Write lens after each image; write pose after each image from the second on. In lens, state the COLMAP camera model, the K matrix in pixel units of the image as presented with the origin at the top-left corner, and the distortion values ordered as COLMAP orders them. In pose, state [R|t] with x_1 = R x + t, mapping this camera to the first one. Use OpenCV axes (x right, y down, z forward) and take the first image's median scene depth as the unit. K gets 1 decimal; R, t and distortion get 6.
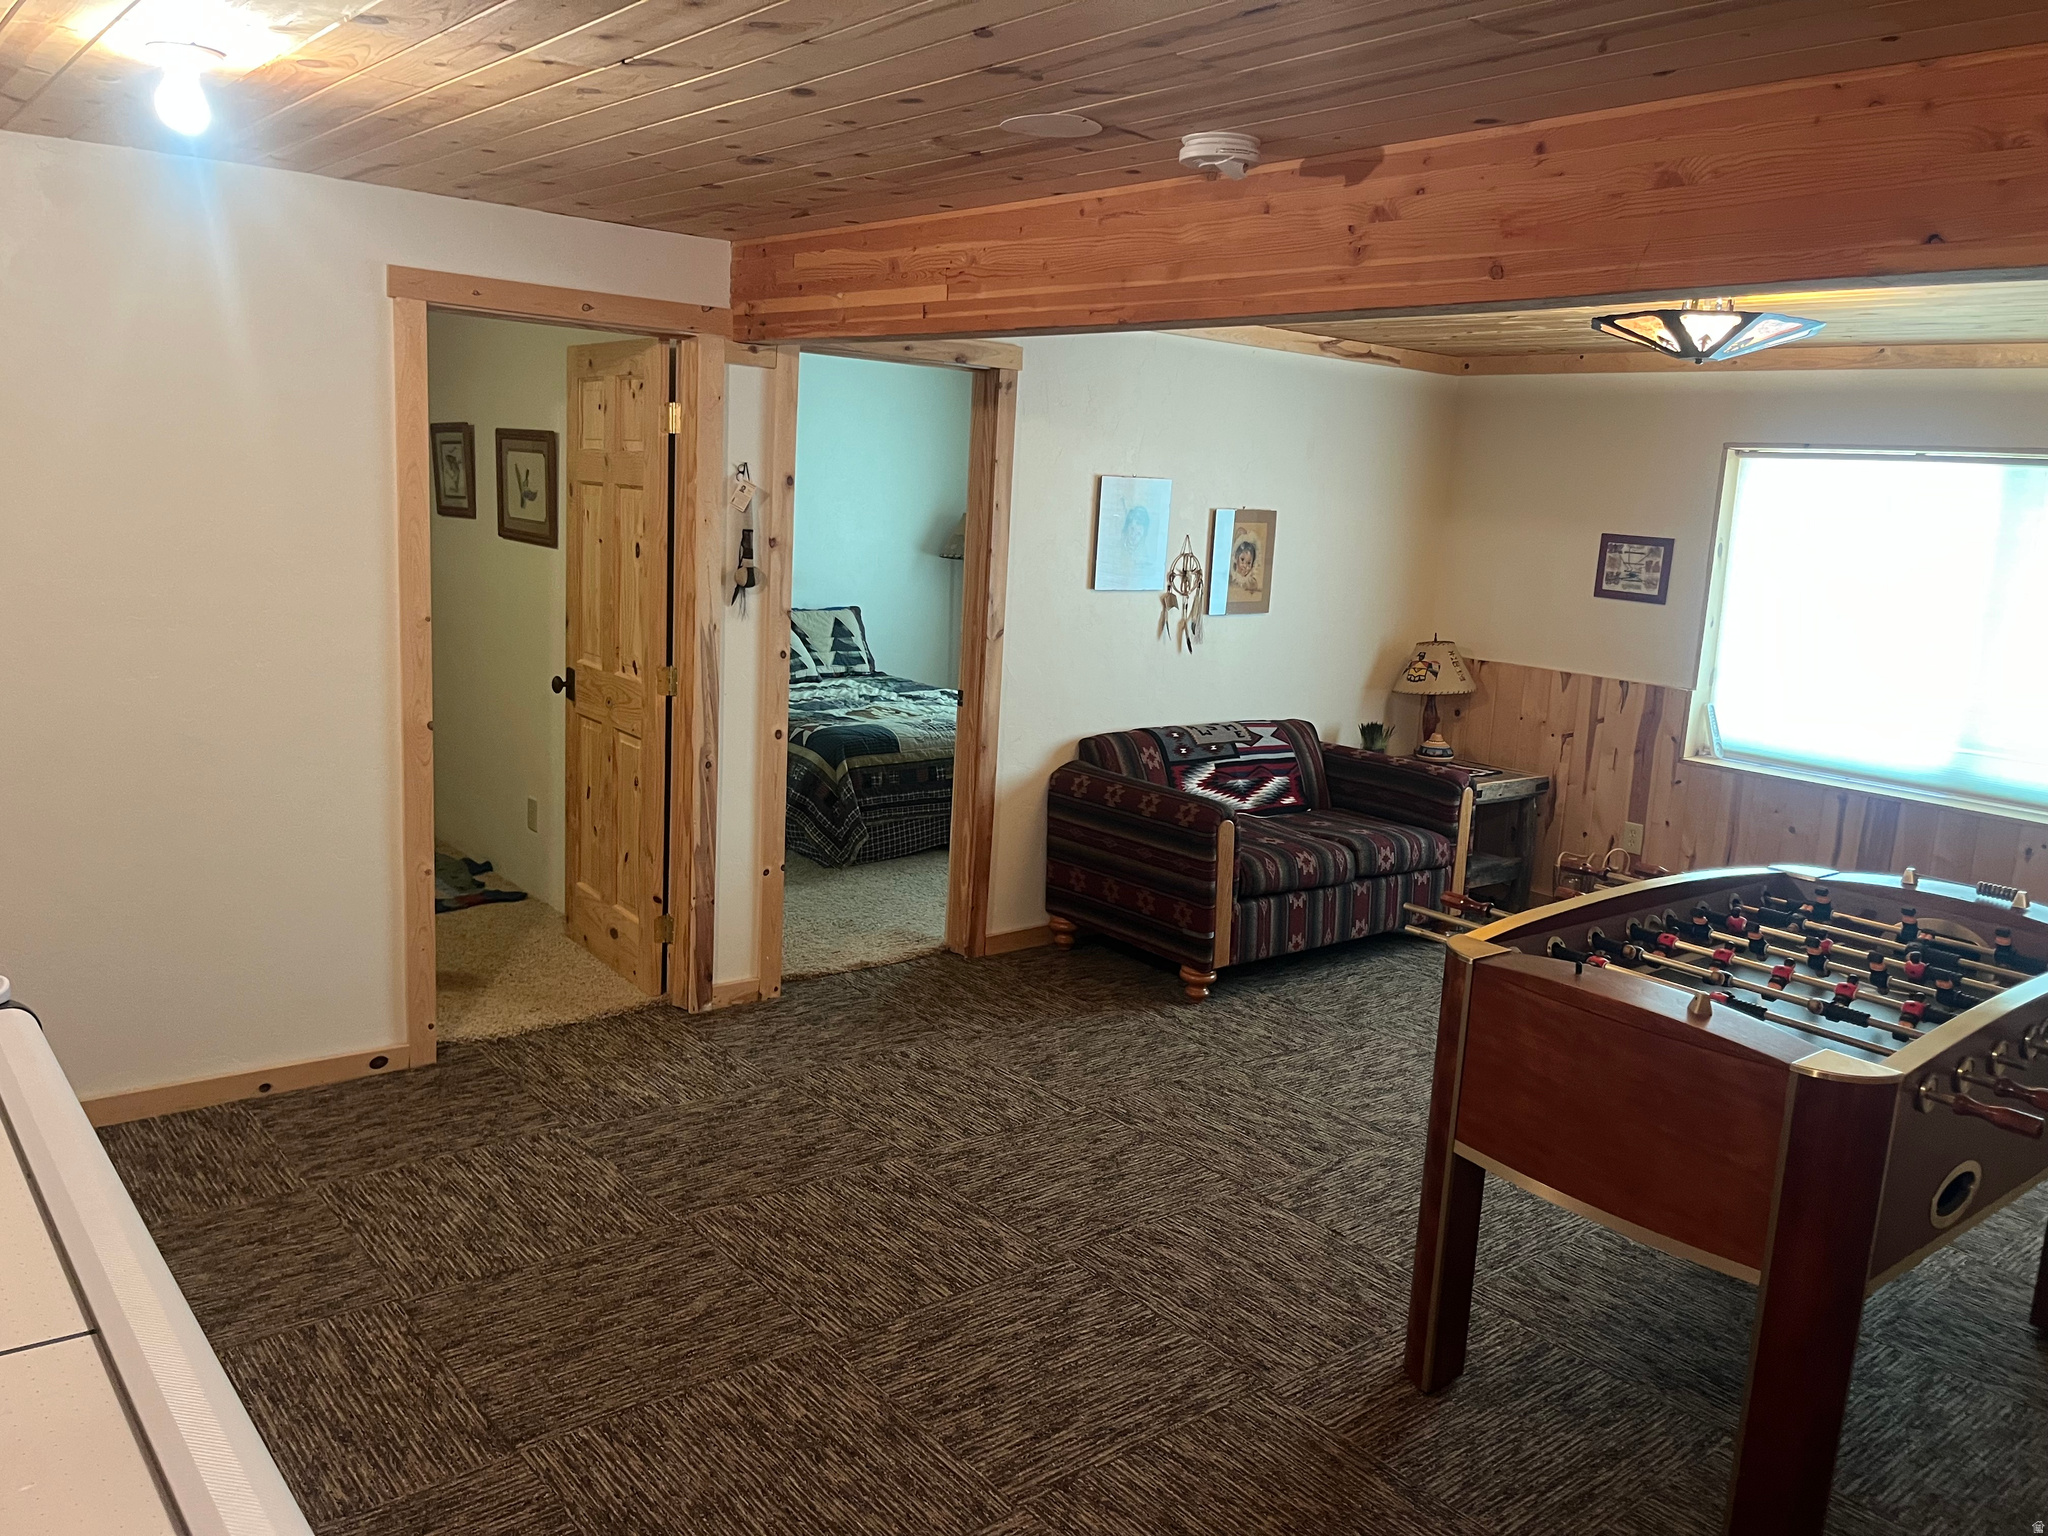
lens RADIAL K [[1544.7, 0, 1020.9], [0, 1544.7, 781.6], [0, 0, 1]] dist [0.050095, -0.067566]
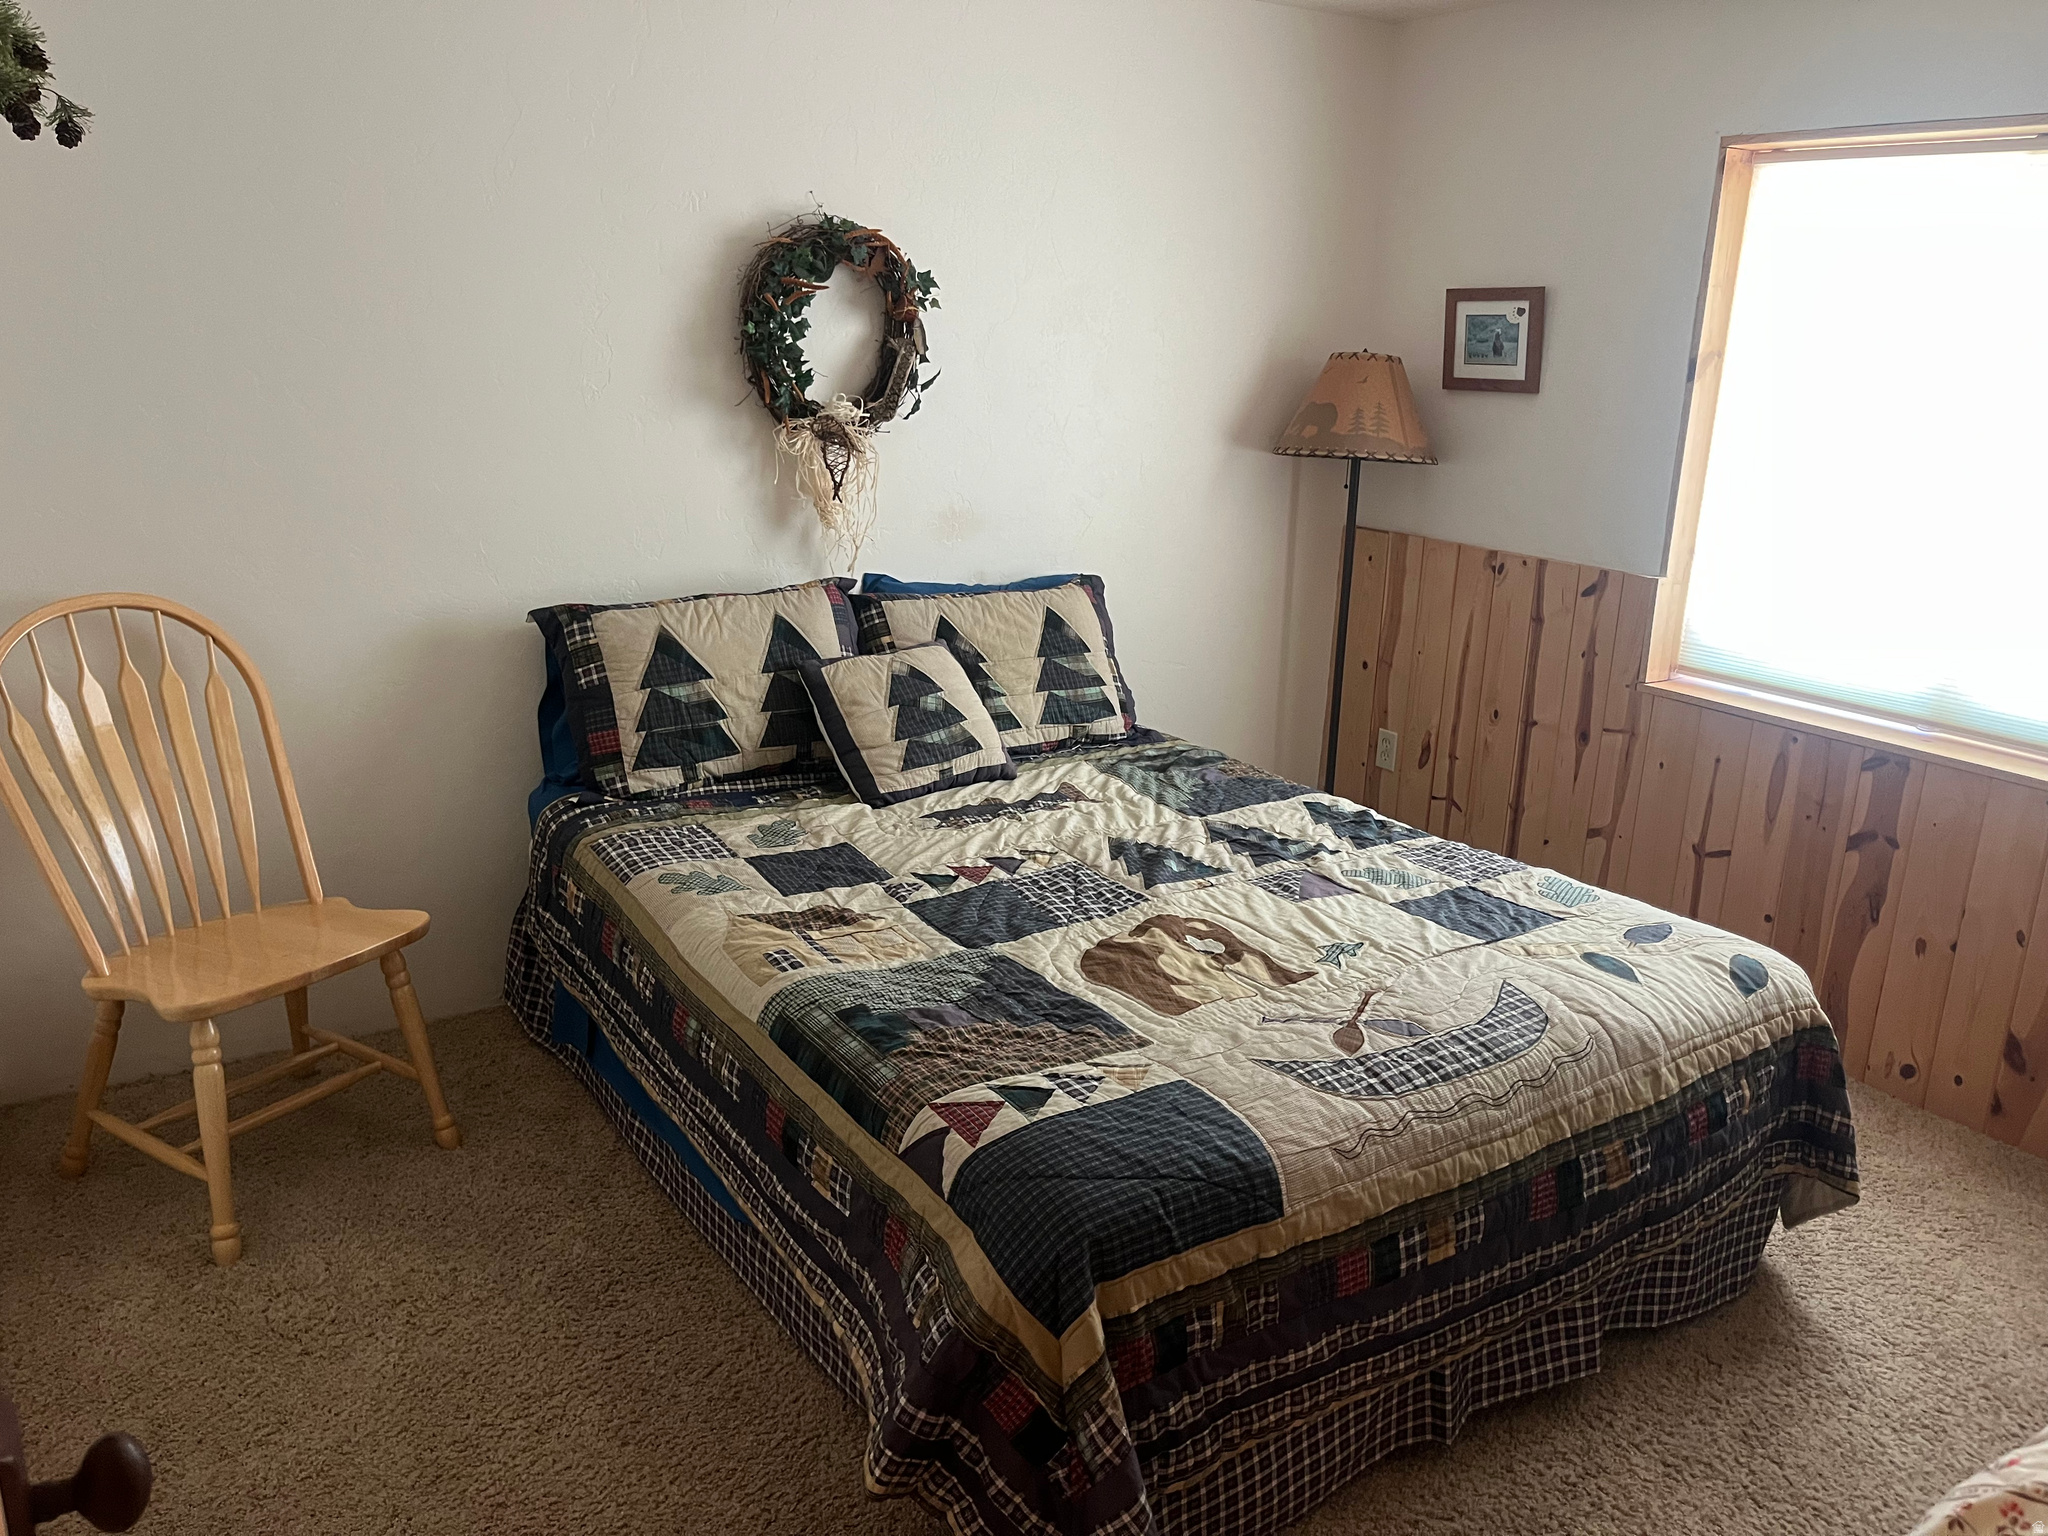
lens RADIAL K [[1544.7, 0, 1020.9], [0, 1544.7, 781.6], [0, 0, 1]] dist [0.050095, -0.067566]
pose [[0.991645, 0.012095, -0.128425, -0.073312], [-0.000426, 0.995896, 0.090505, -0.099660], [0.128992, -0.089694, 0.987581, 0.585657]]
